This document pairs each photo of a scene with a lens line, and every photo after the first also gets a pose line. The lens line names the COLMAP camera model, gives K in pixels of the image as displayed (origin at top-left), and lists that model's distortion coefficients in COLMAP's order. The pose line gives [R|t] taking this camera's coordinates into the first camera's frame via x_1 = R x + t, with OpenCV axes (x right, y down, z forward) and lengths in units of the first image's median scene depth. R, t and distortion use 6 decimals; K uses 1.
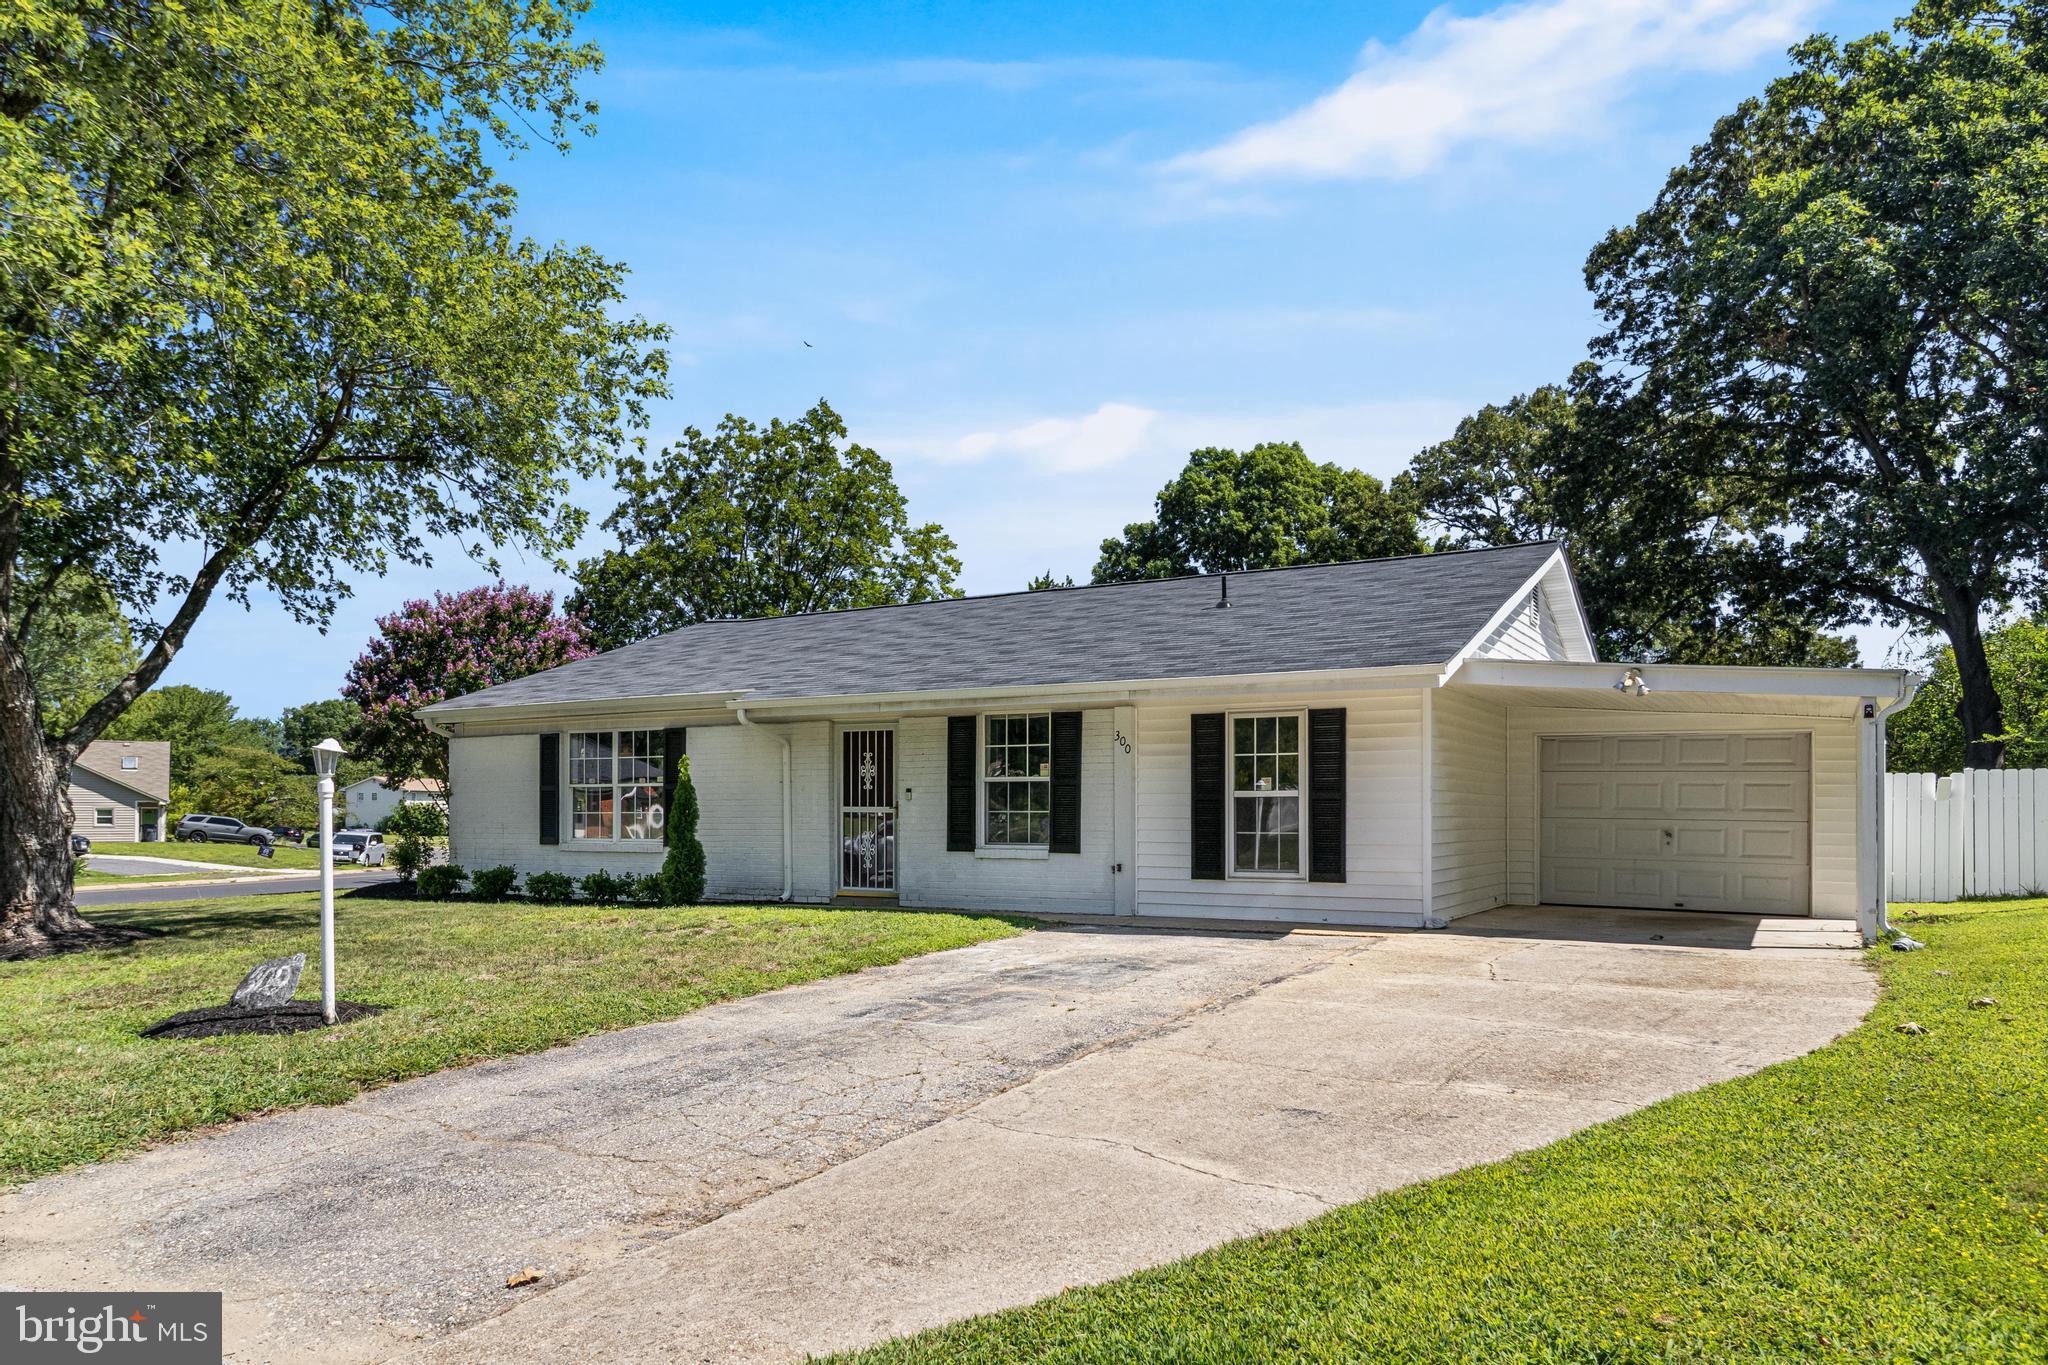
lens RADIAL K [[1357.3, 0, 998.6], [0, 1357.3, 830.8], [0, 0, 1]] dist [0.000299, 0.005757]
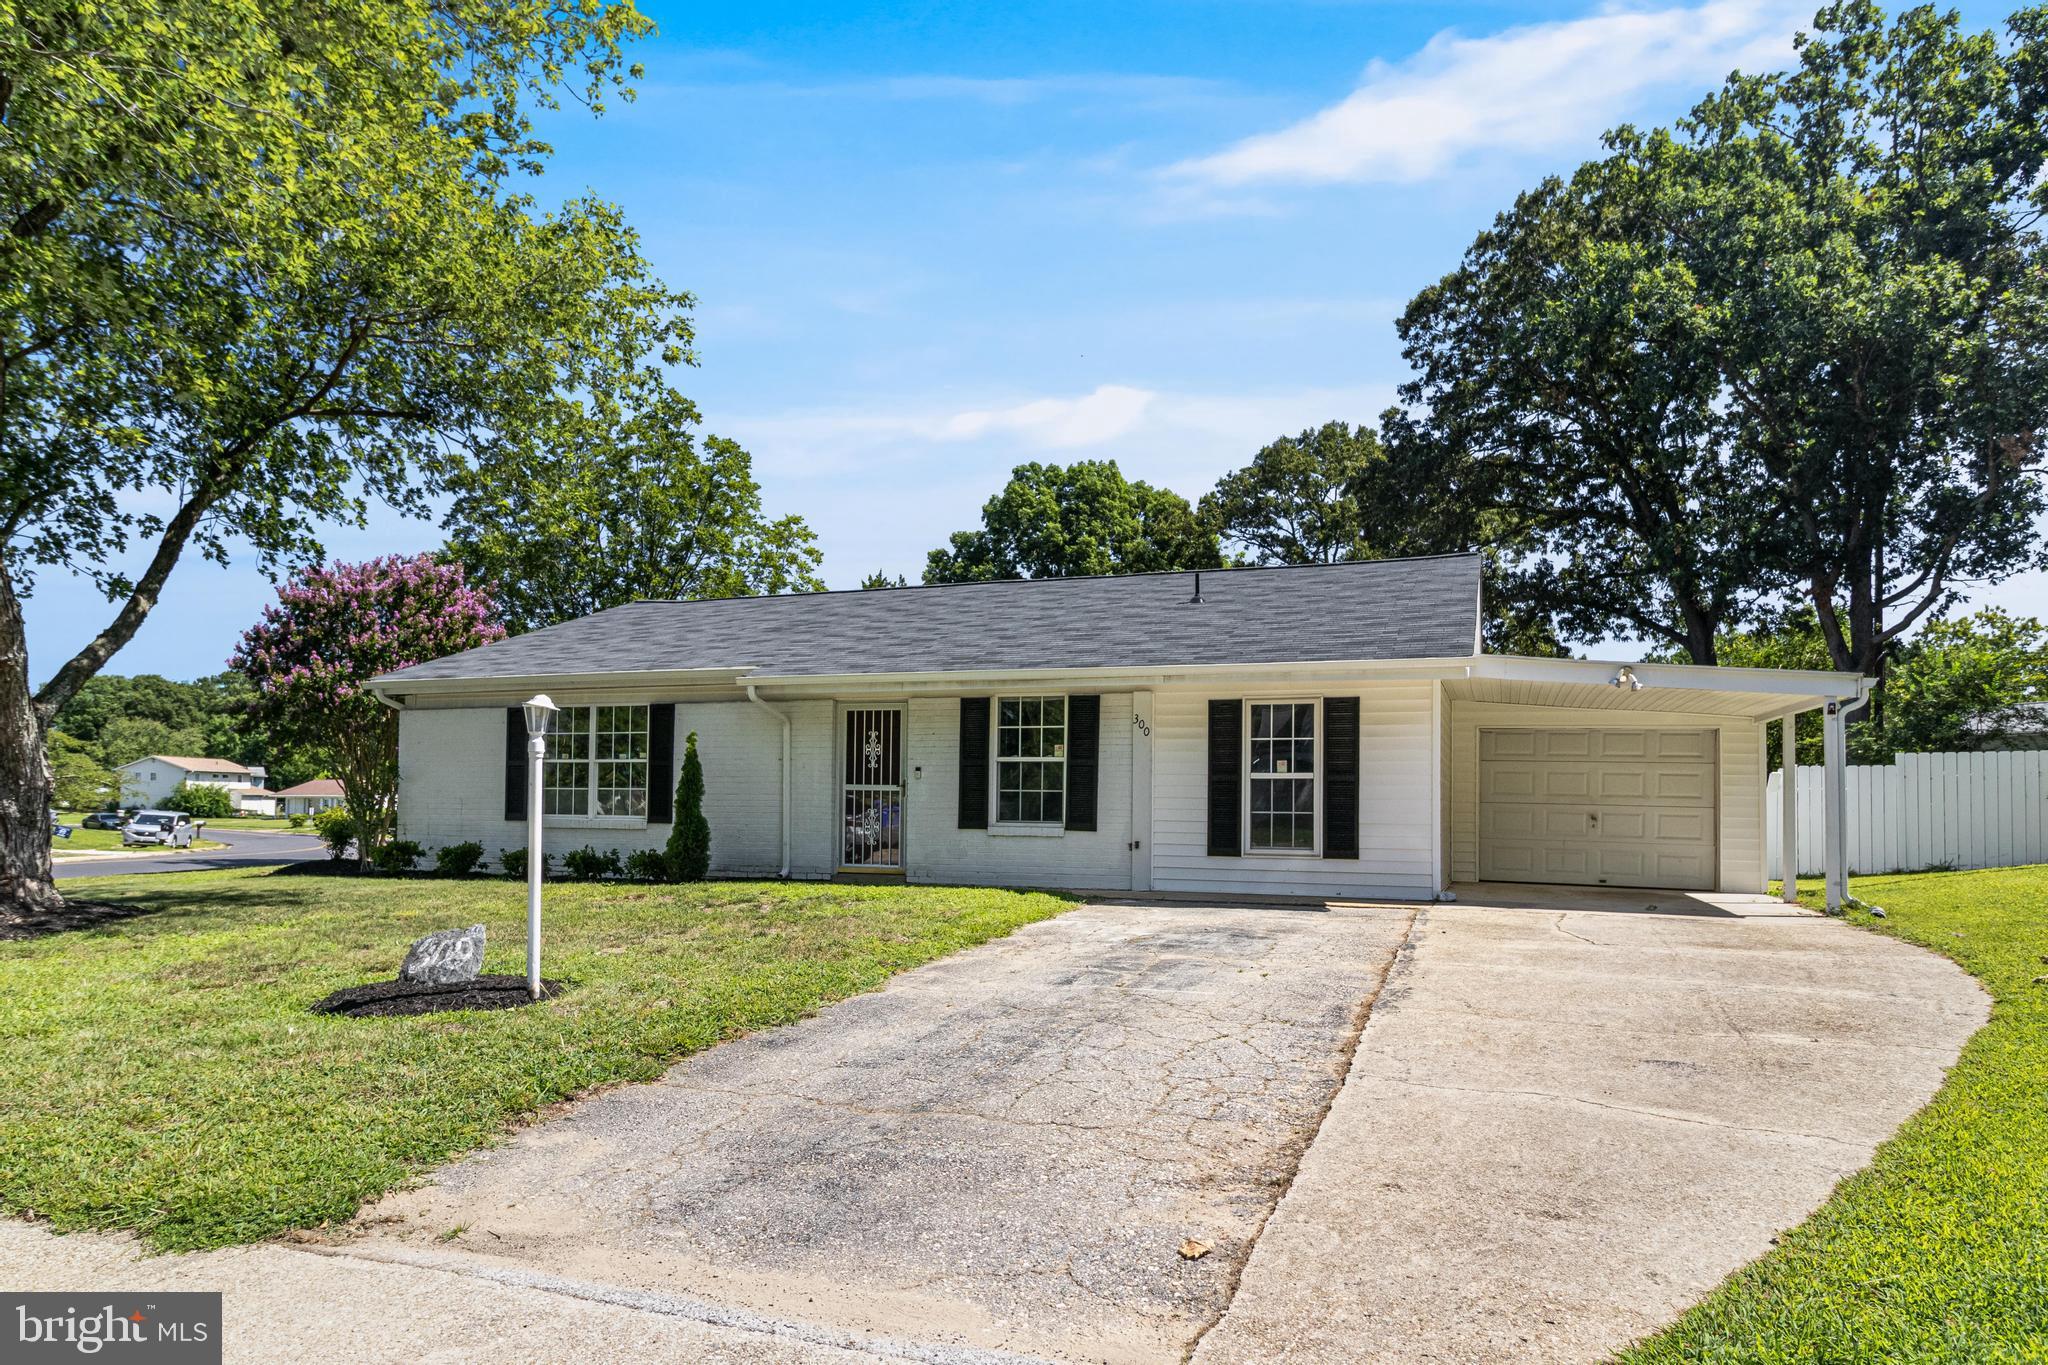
lens RADIAL K [[1279.2, 0, 1010.2], [0, 1279.2, 802.5], [0, 0, 1]] dist [0.023385, -0.014952]
pose [[0.986442, 0.010020, 0.163805, -0.153015], [-0.007930, 0.999879, -0.013407, 0.007798], [-0.163920, 0.011926, 0.986402, 0.033165]]
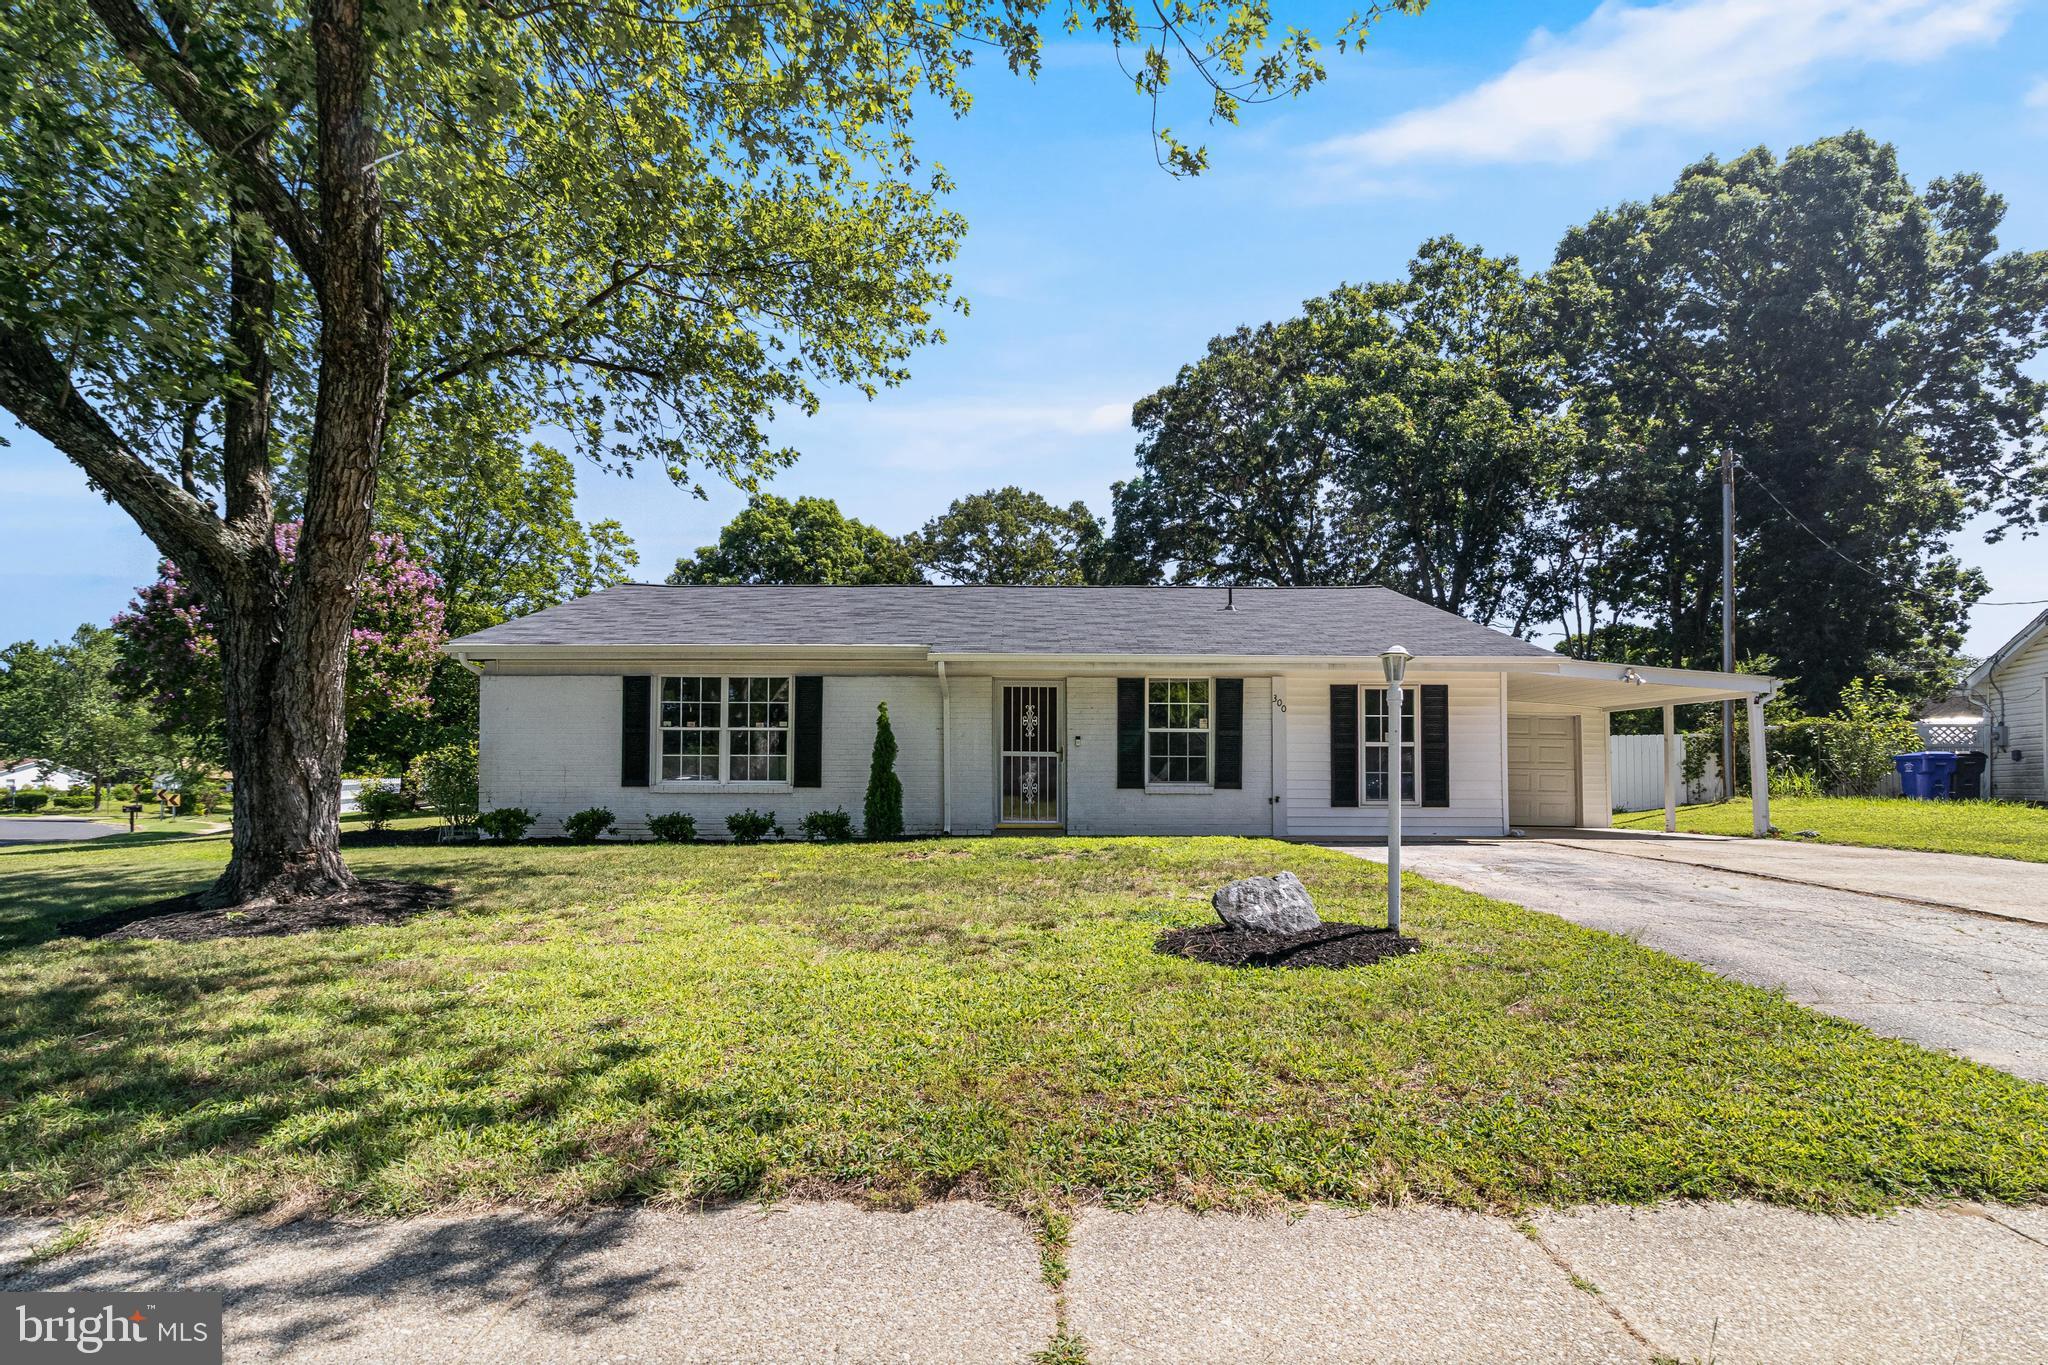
lens RADIAL K [[1009.2, 0, 1037.2], [0, 1009.2, 770.4], [0, 0, 1]] dist [0.000105, -0.000603]
pose [[0.865510, 0.009299, 0.500805, -0.533683], [0.002639, 0.999729, -0.023123, 0.019338], [-0.500885, 0.021335, 0.865251, 0.241010]]
